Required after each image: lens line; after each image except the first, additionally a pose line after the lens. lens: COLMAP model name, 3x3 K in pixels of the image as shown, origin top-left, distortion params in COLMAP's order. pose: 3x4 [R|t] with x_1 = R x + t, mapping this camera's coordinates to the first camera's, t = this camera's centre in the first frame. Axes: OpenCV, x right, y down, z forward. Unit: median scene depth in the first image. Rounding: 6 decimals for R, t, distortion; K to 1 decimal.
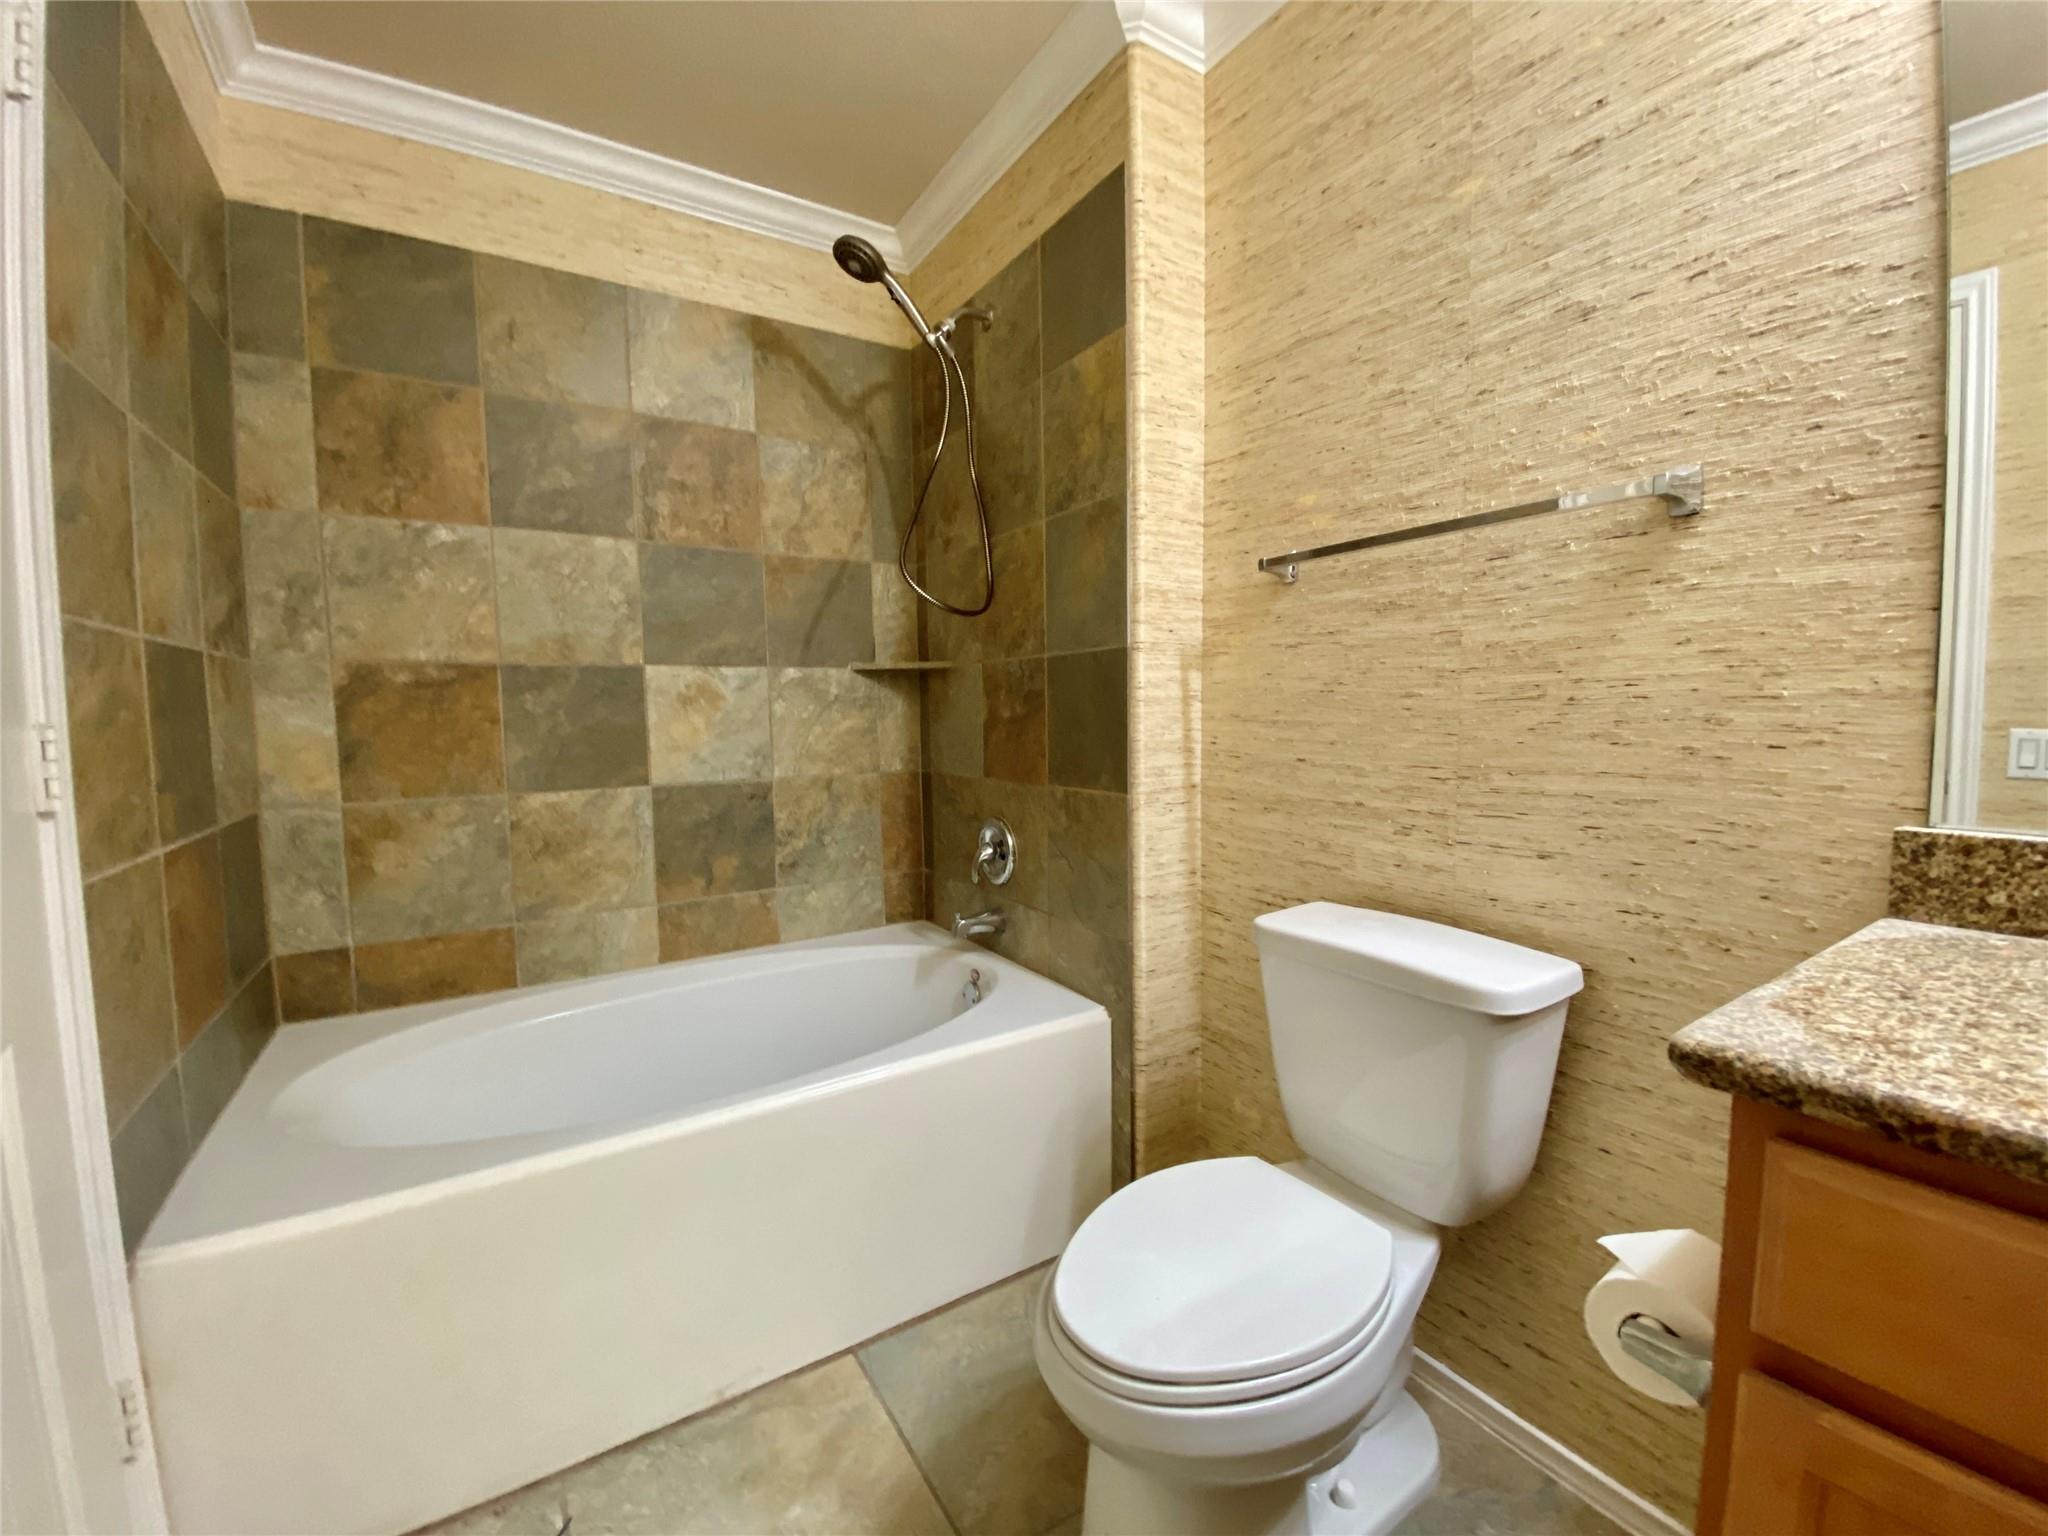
lens RADIAL K [[816.6, 0, 1036.5], [0, 816.6, 768.4], [0, 0, 1]] dist [0.018470, -0.015873]
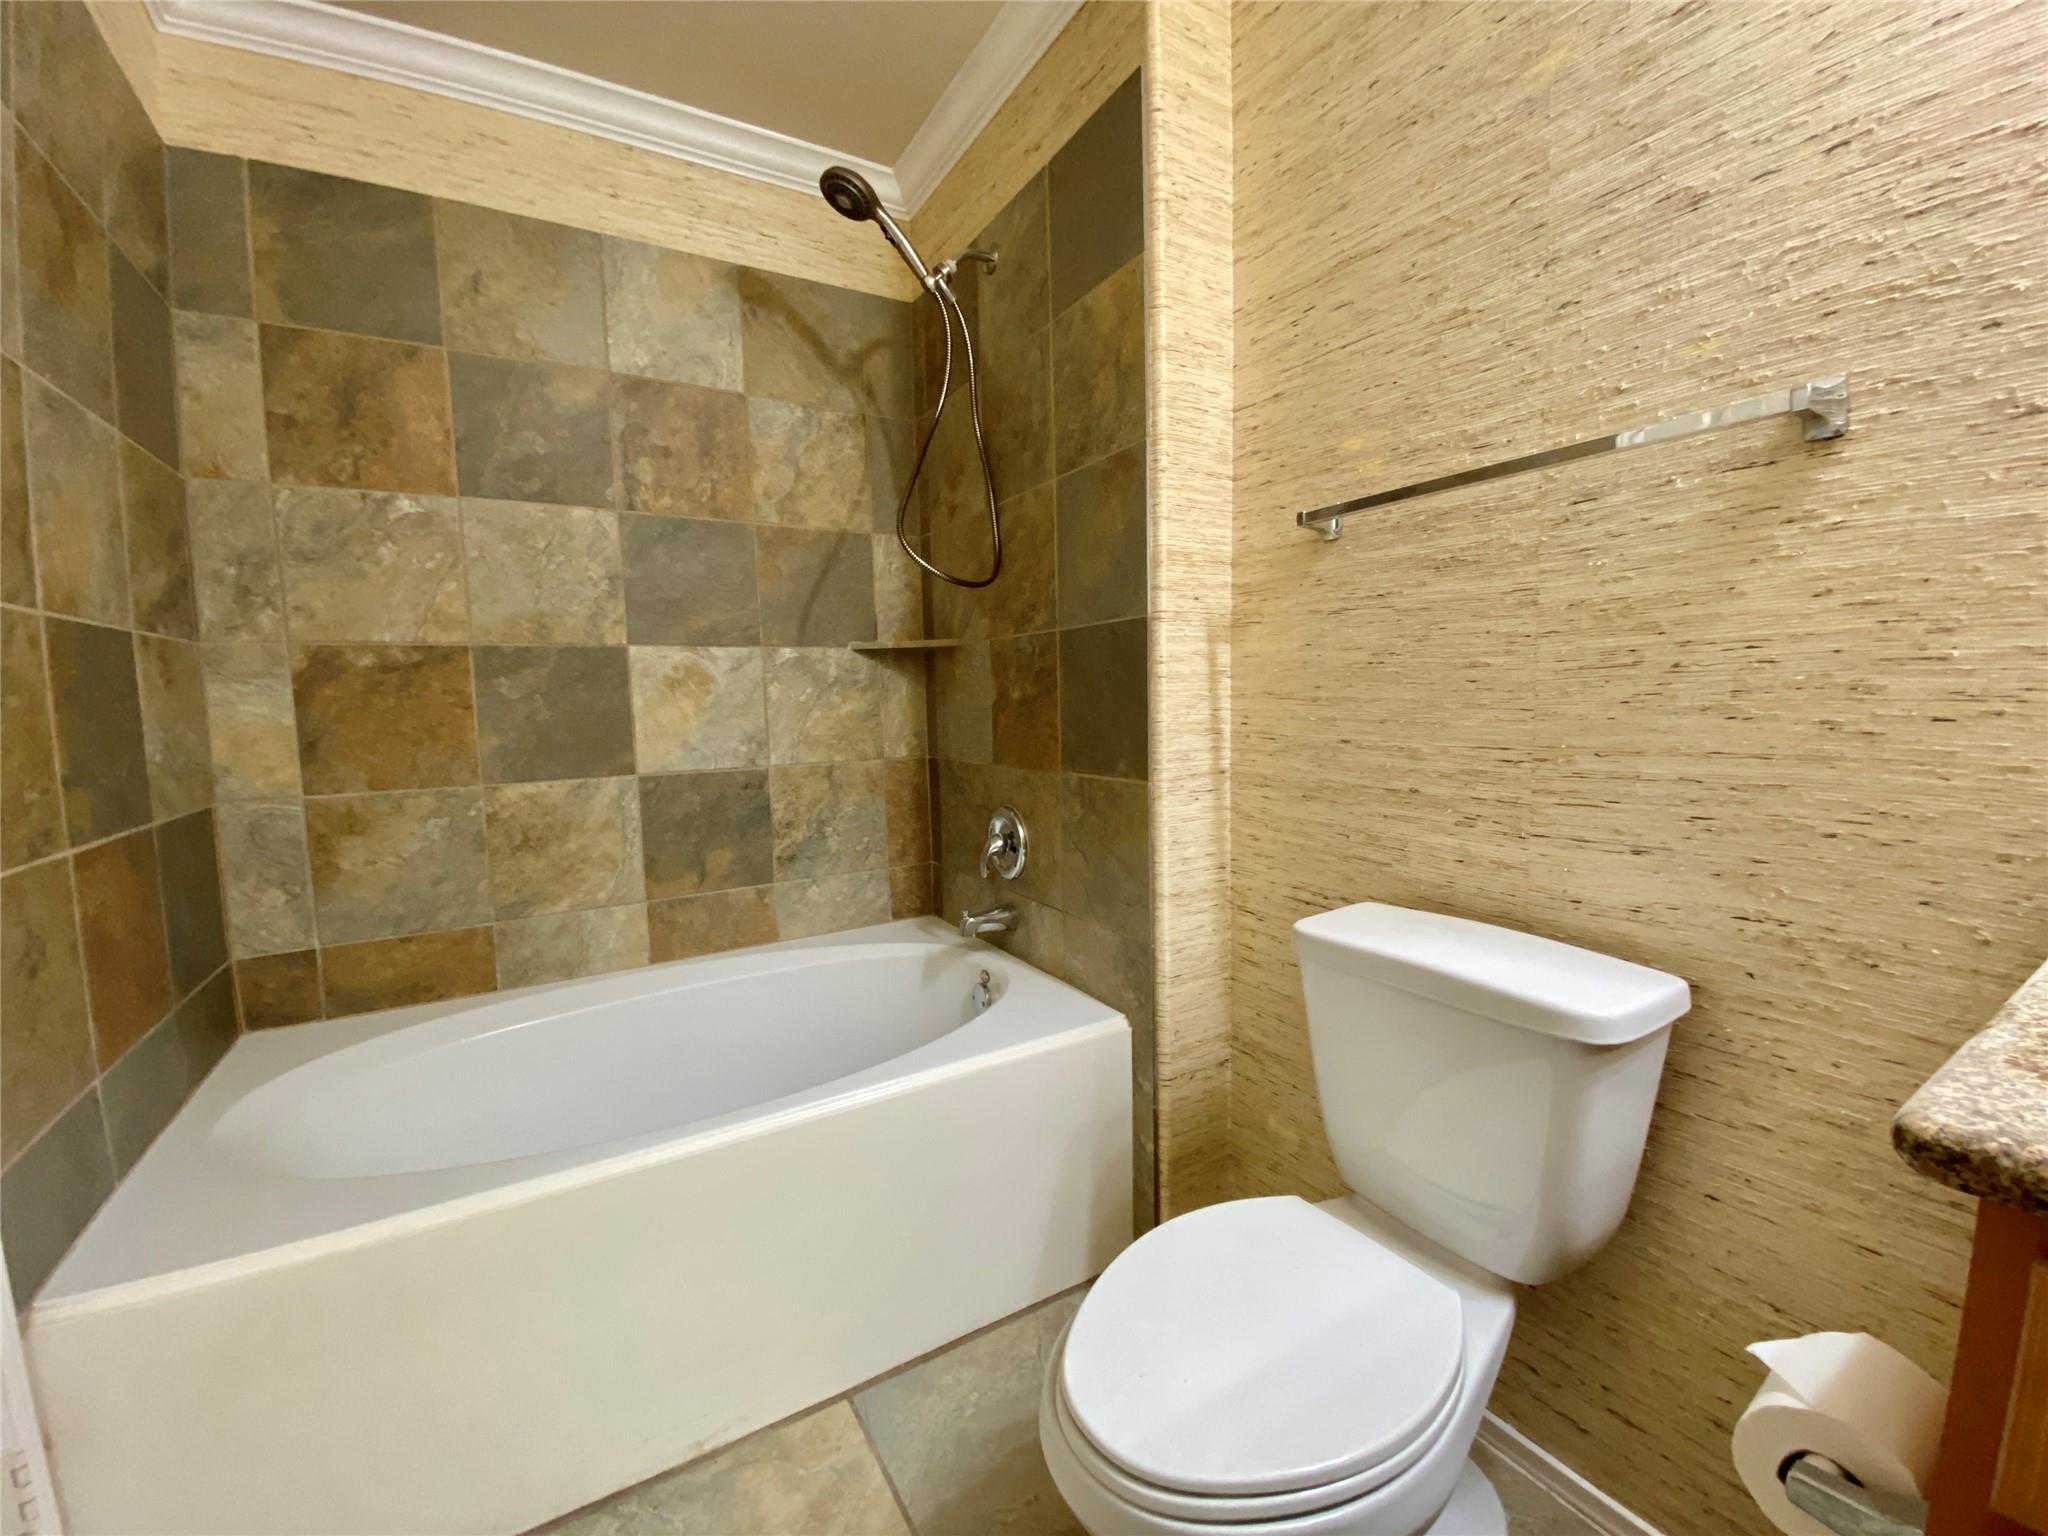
lens RADIAL K [[816.6, 0, 1036.5], [0, 816.6, 768.4], [0, 0, 1]] dist [0.018470, -0.015873]
pose [[0.999562, -0.007159, -0.028712, 0.014670], [0.007667, 0.999815, 0.017629, 0.000774], [0.028580, -0.017841, 0.999432, 0.101043]]
